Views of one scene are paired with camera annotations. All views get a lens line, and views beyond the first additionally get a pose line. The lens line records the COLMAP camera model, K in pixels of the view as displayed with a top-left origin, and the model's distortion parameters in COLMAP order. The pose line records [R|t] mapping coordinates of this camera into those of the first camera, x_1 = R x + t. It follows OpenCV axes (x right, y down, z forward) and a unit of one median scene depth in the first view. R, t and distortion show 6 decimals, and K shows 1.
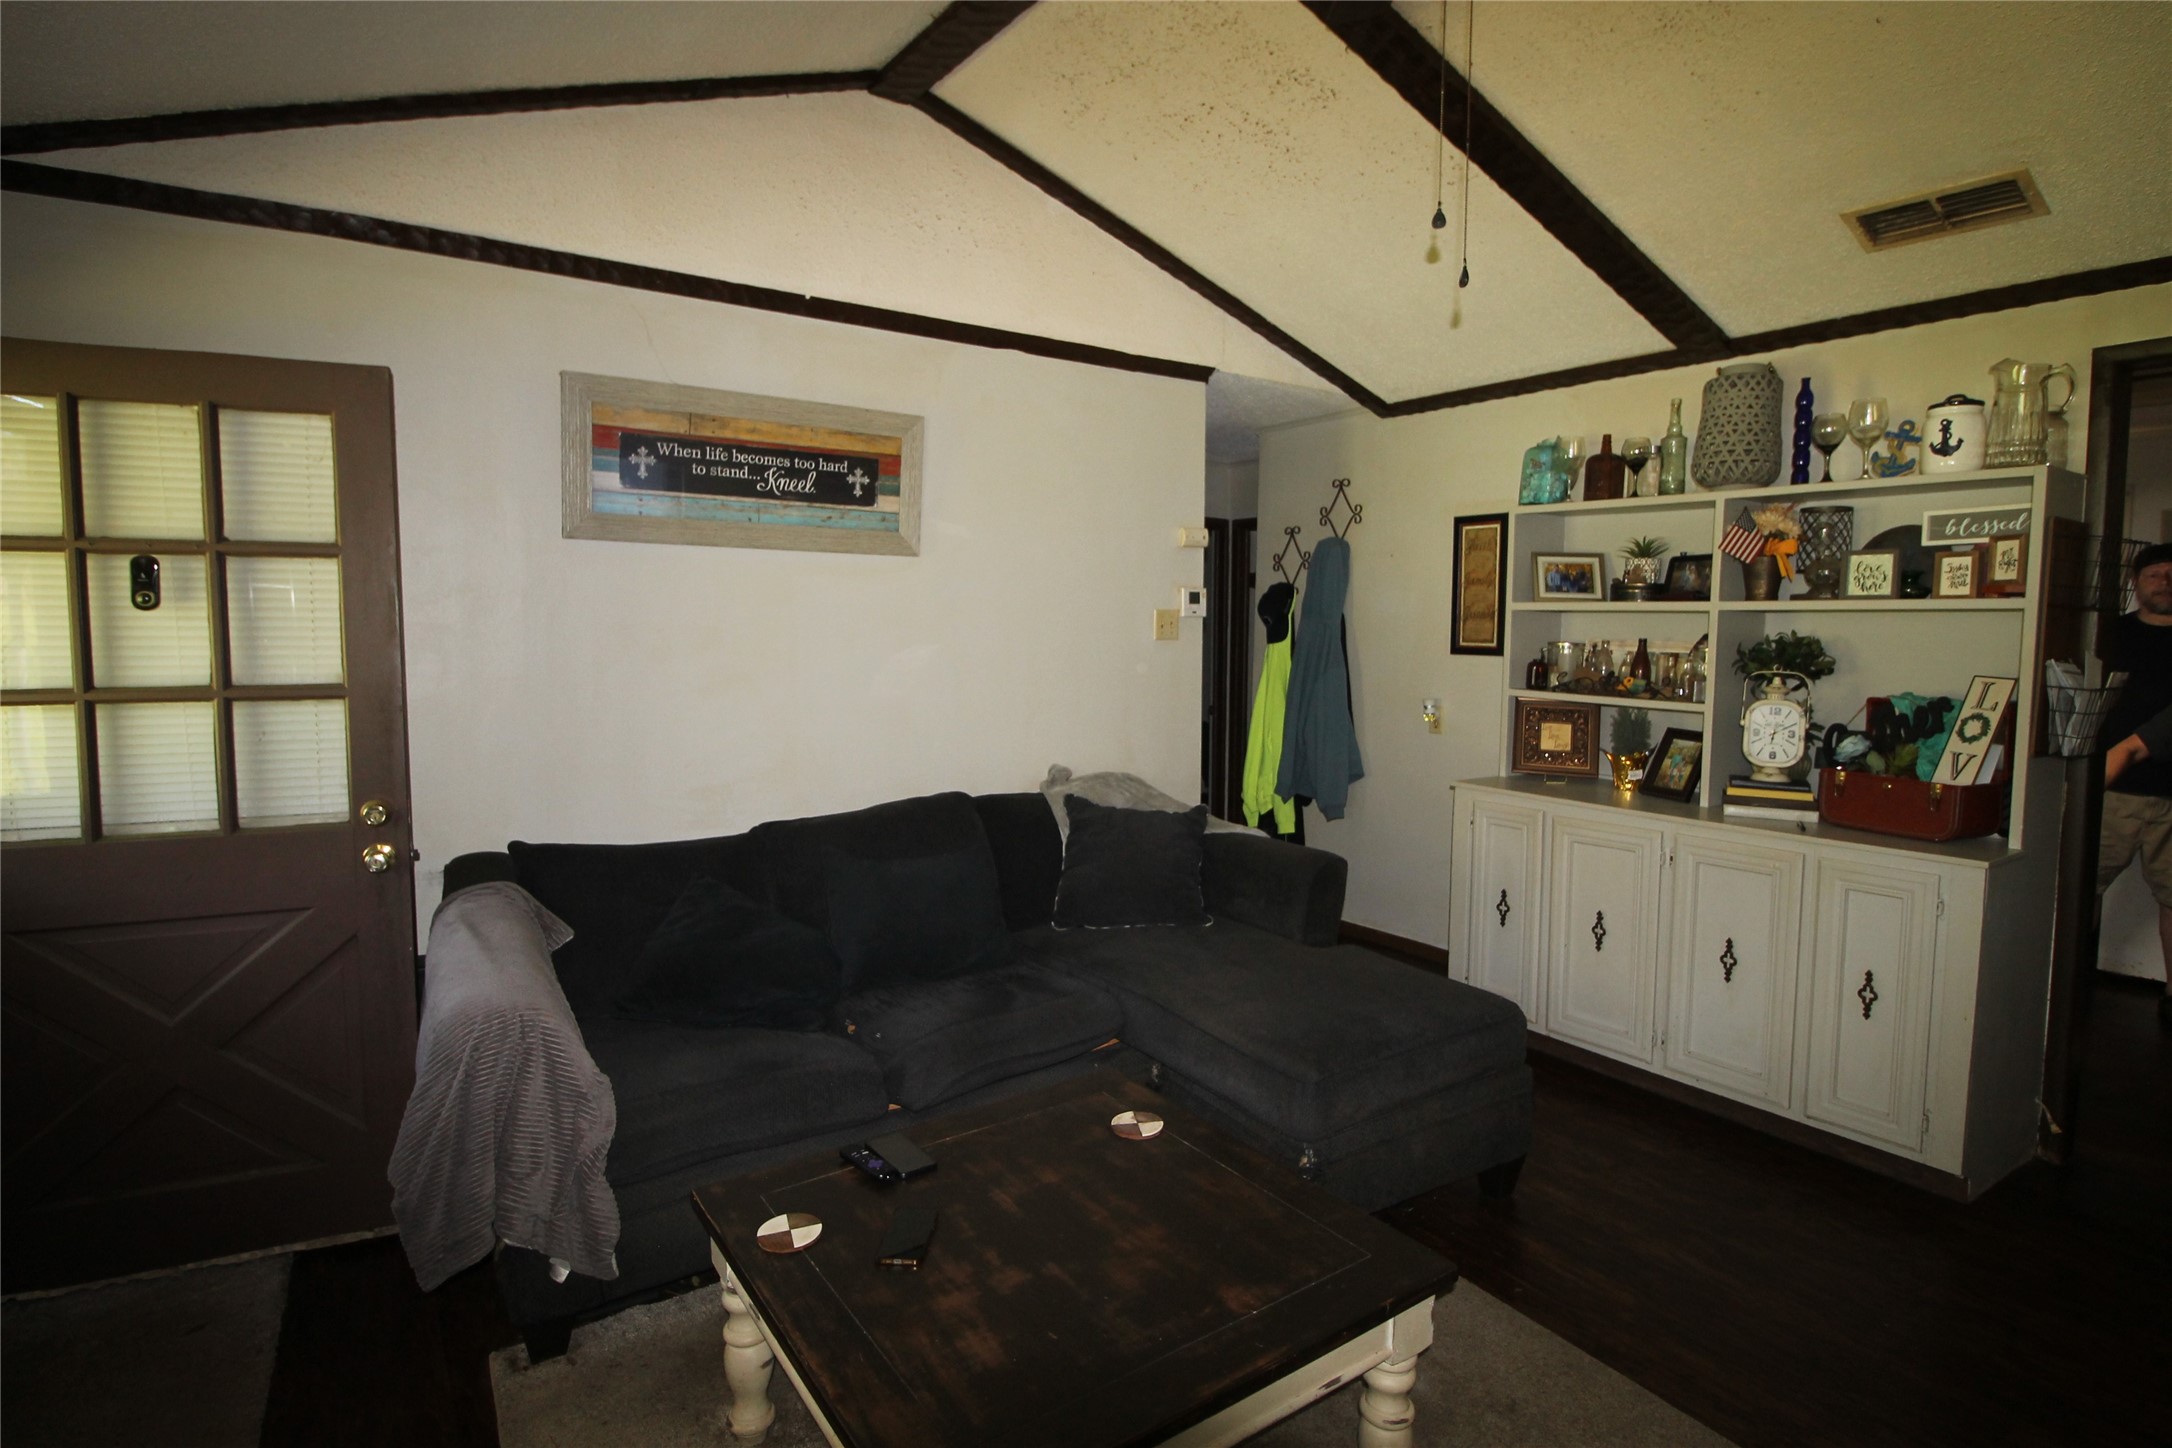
lens RADIAL K [[1123.4, 0, 1086.0], [0, 1123.4, 724.0], [0, 0, 1]] dist [0.035857, -0.000149]
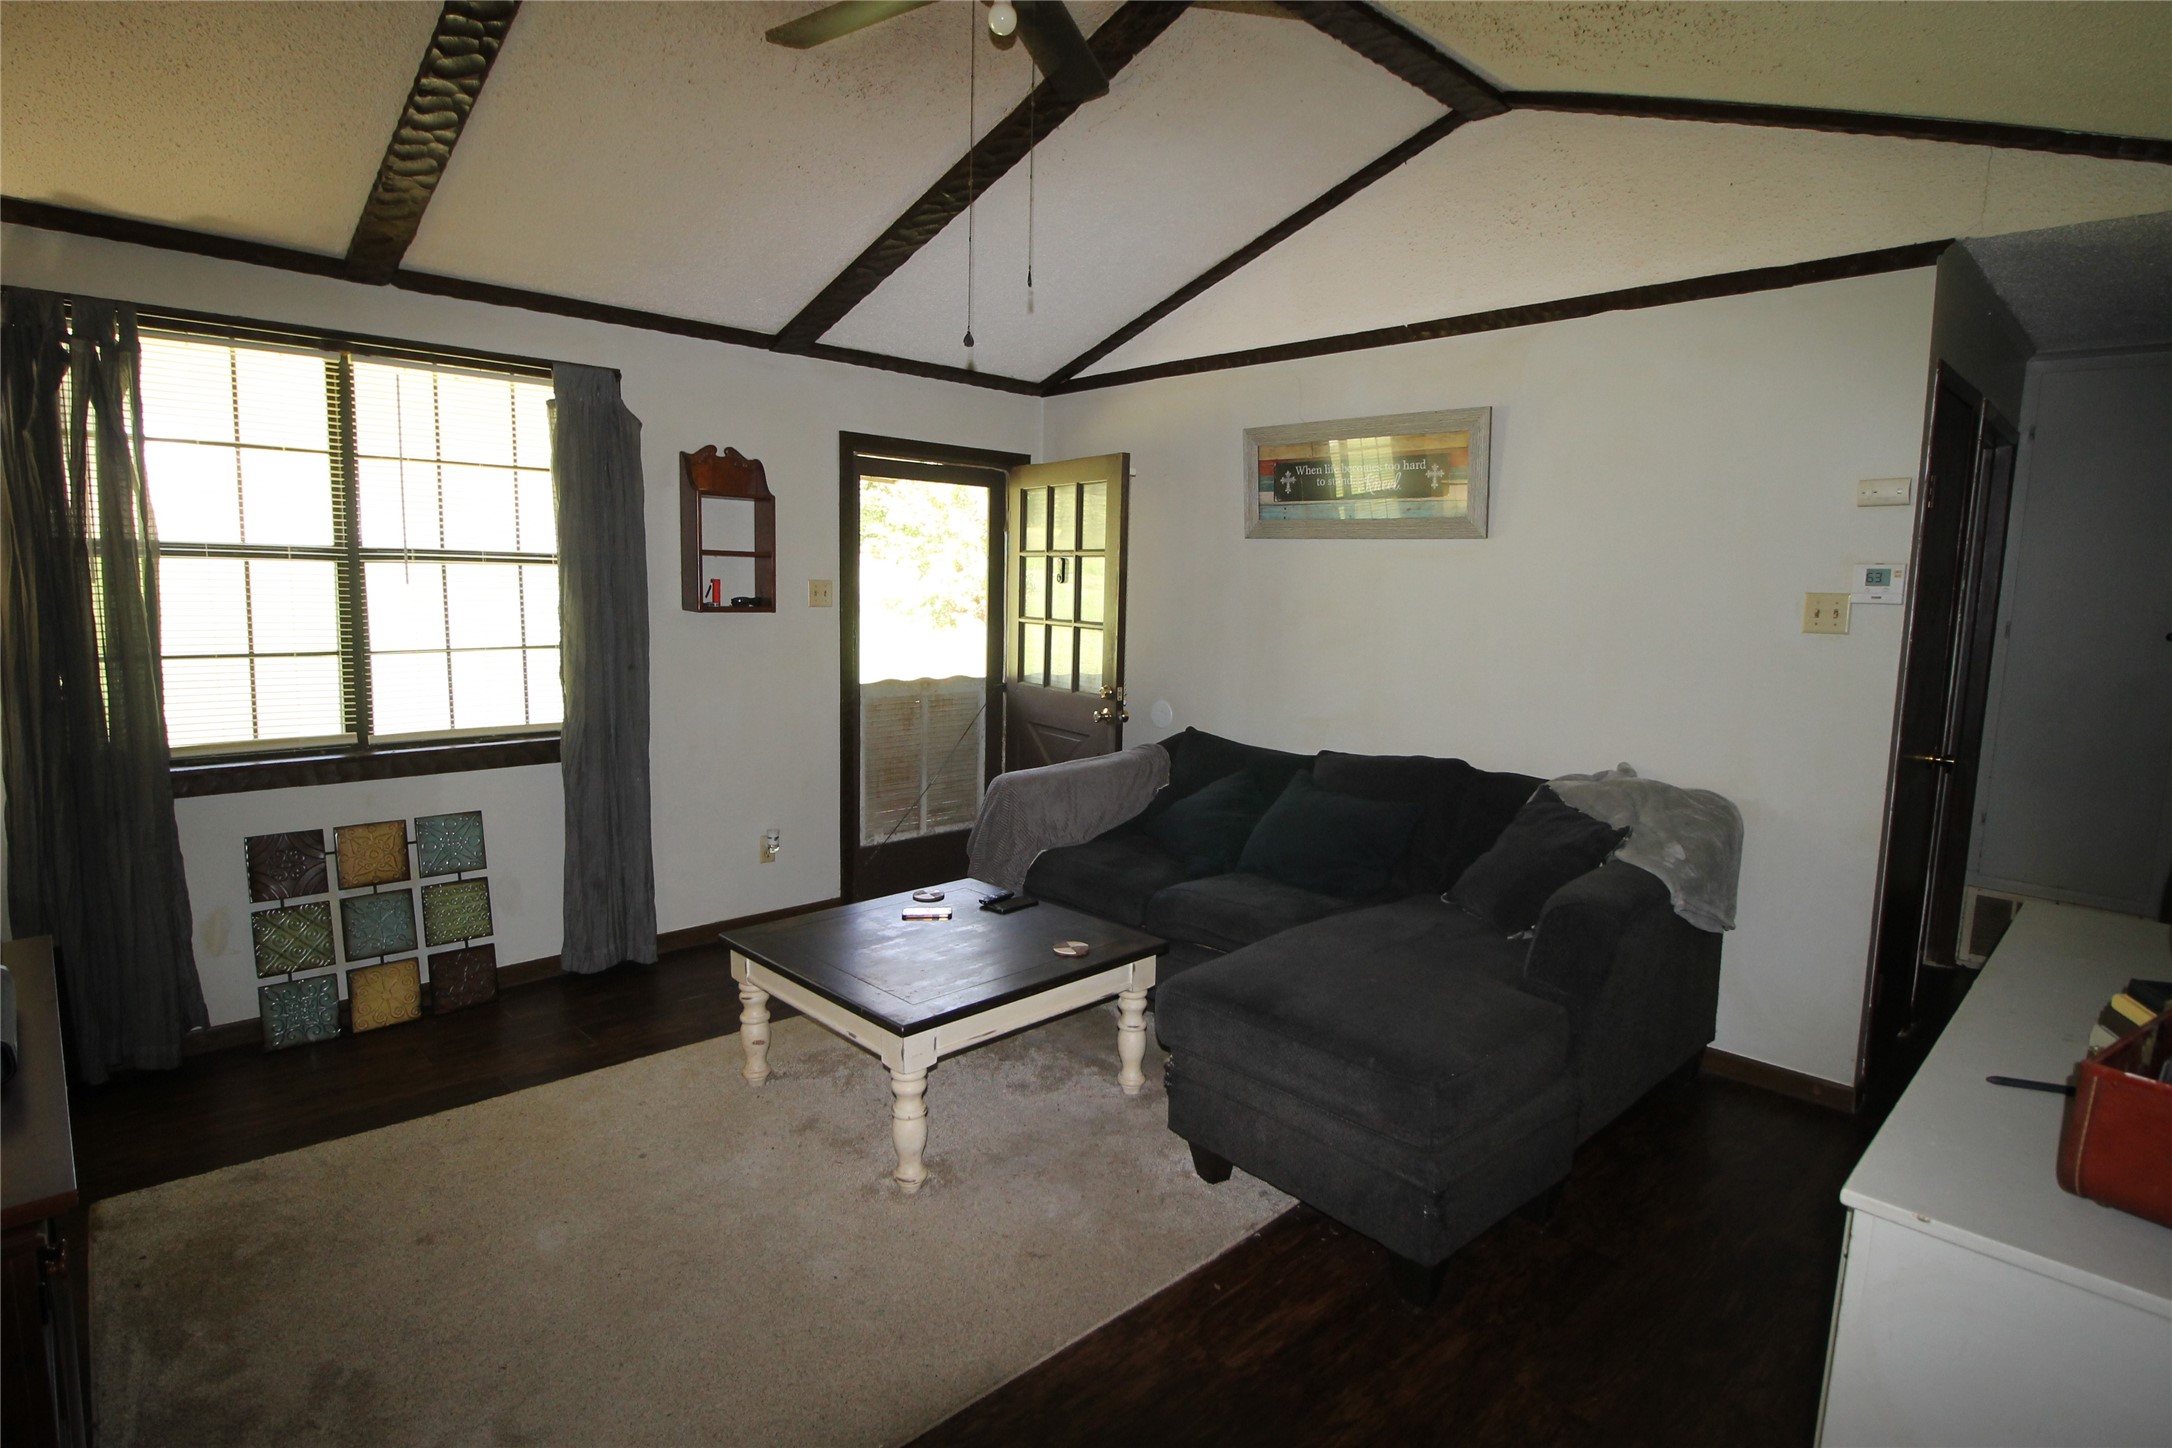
lens RADIAL K [[1123.4, 0, 1086.0], [0, 1123.4, 724.0], [0, 0, 1]] dist [0.035857, -0.000149]
pose [[0.177692, 0.125233, -0.976085, 0.971430], [-0.118384, 0.987387, 0.105131, -0.049287], [0.976940, 0.096872, 0.190276, 0.507013]]
